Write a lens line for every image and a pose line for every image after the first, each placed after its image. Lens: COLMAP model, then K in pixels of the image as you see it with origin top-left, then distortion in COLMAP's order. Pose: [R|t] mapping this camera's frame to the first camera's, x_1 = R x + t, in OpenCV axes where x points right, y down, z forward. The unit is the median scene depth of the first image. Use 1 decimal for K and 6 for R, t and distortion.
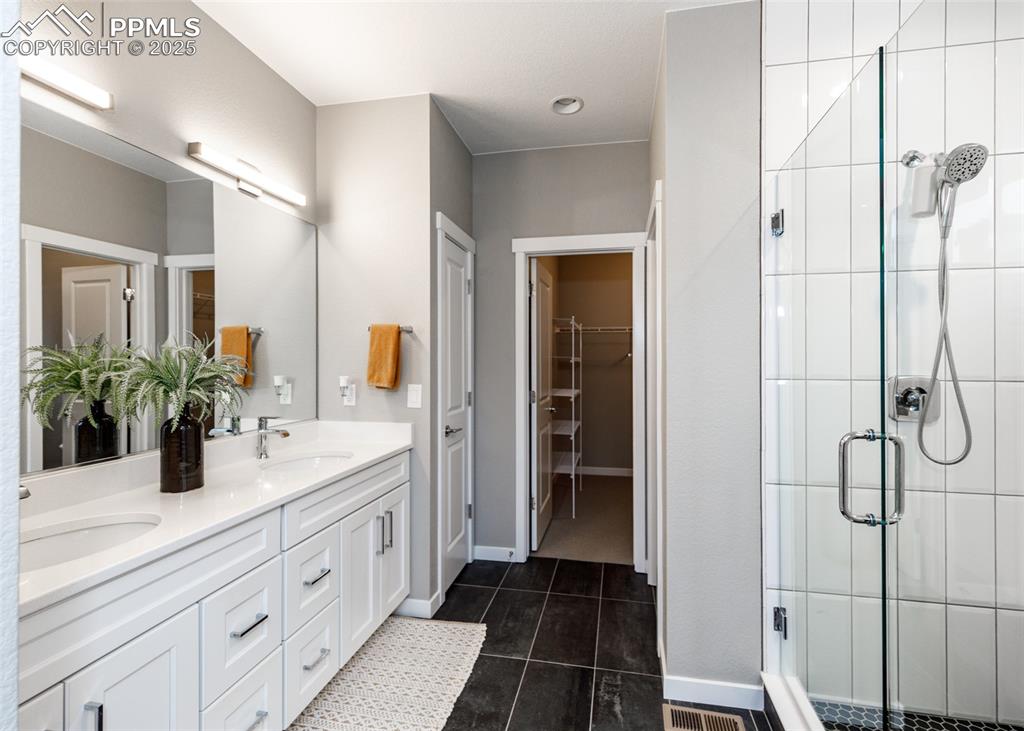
lens RADIAL K [[503.2, 0, 512.0], [0, 503.2, 365.5], [0, 0, 1]] dist [-0.000705, -0.000338]
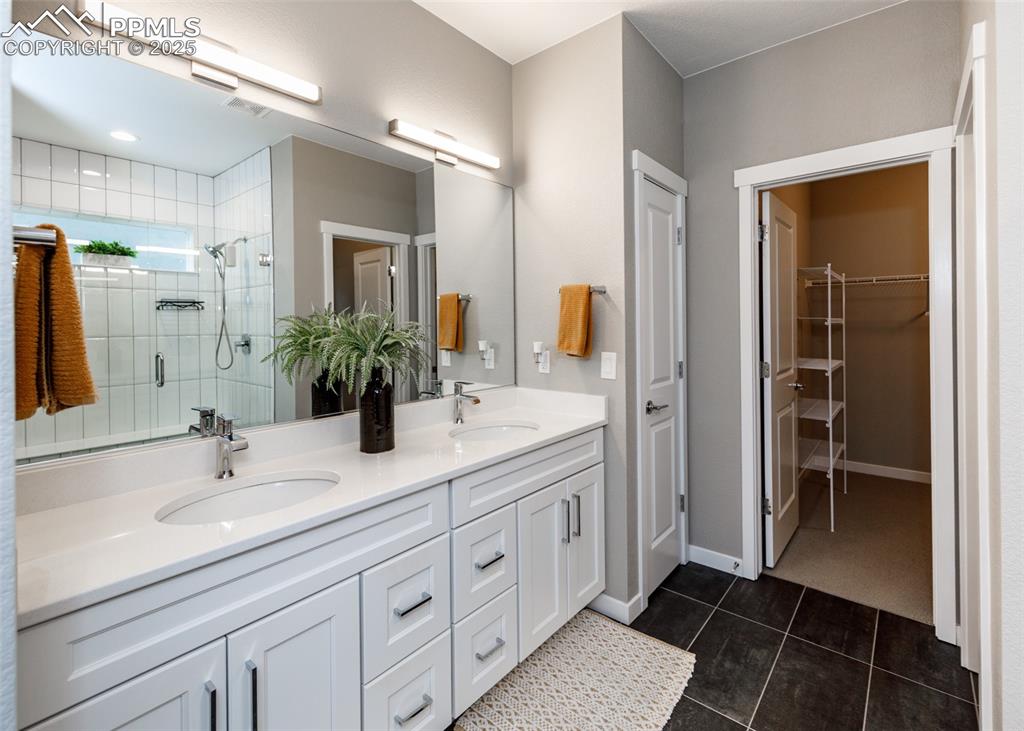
lens RADIAL K [[485.2, 0, 513.9], [0, 485.2, 328.0], [0, 0, 1]] dist [0.002648, -0.000896]
pose [[0.886616, -0.005583, -0.462473, 0.050503], [0.005564, 0.999984, -0.001406, -0.004039], [0.462473, -0.001326, 0.886632, 0.176174]]
